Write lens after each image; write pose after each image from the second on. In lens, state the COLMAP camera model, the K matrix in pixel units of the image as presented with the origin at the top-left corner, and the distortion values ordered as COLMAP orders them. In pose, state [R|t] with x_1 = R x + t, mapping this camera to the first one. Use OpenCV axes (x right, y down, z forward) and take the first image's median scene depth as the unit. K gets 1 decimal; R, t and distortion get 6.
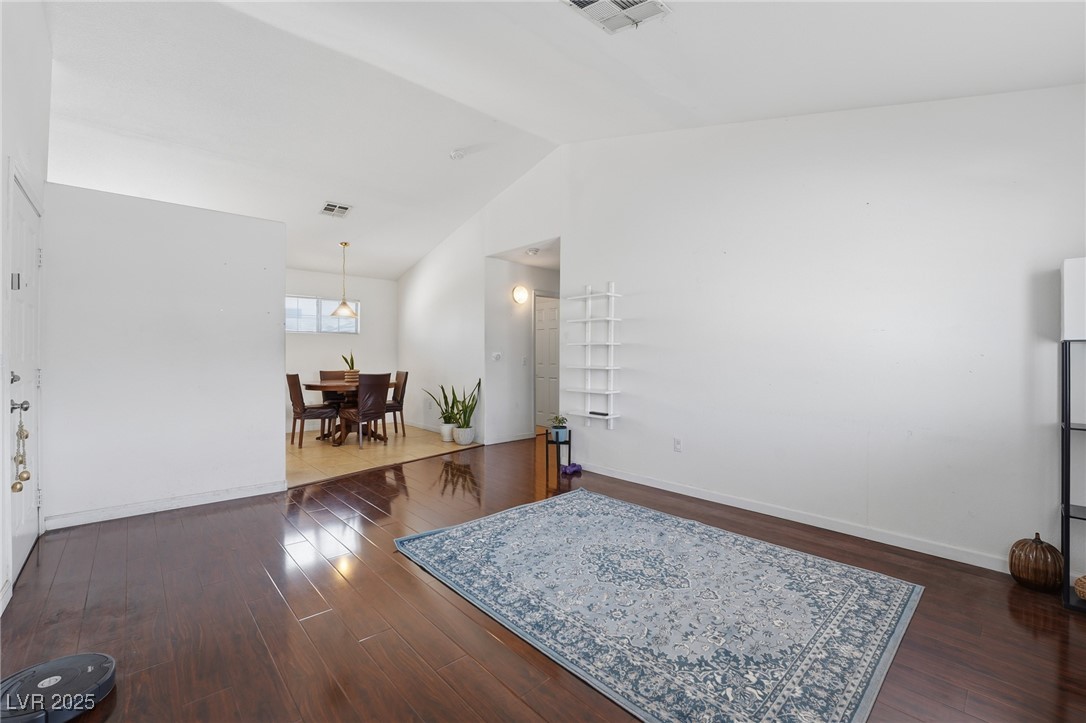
lens RADIAL K [[458.0, 0, 543.0], [0, 458.0, 361.5], [0, 0, 1]] dist [-0.027630, 0.000025]
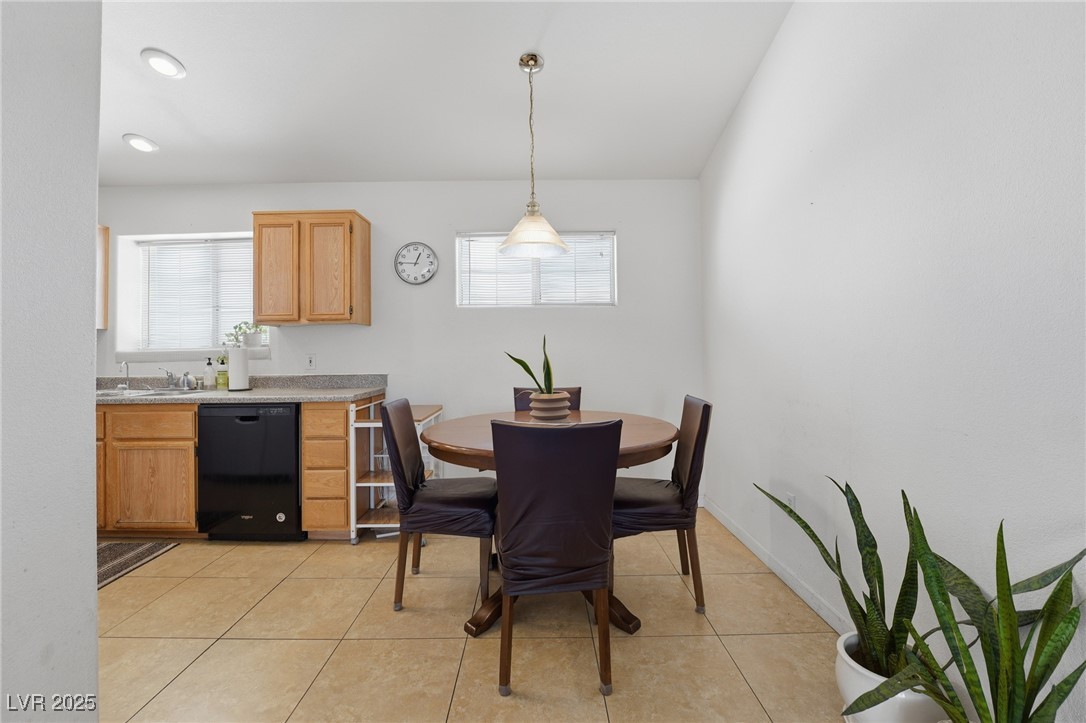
lens RADIAL K [[457.2, 0, 535.7], [0, 457.2, 340.7], [0, 0, 1]] dist [-0.027891, -0.000011]
pose [[0.736730, -0.021276, -0.675852, -0.361580], [-0.000031, 0.999504, -0.031499, -0.024388], [0.676187, 0.023227, 0.736364, 1.441128]]
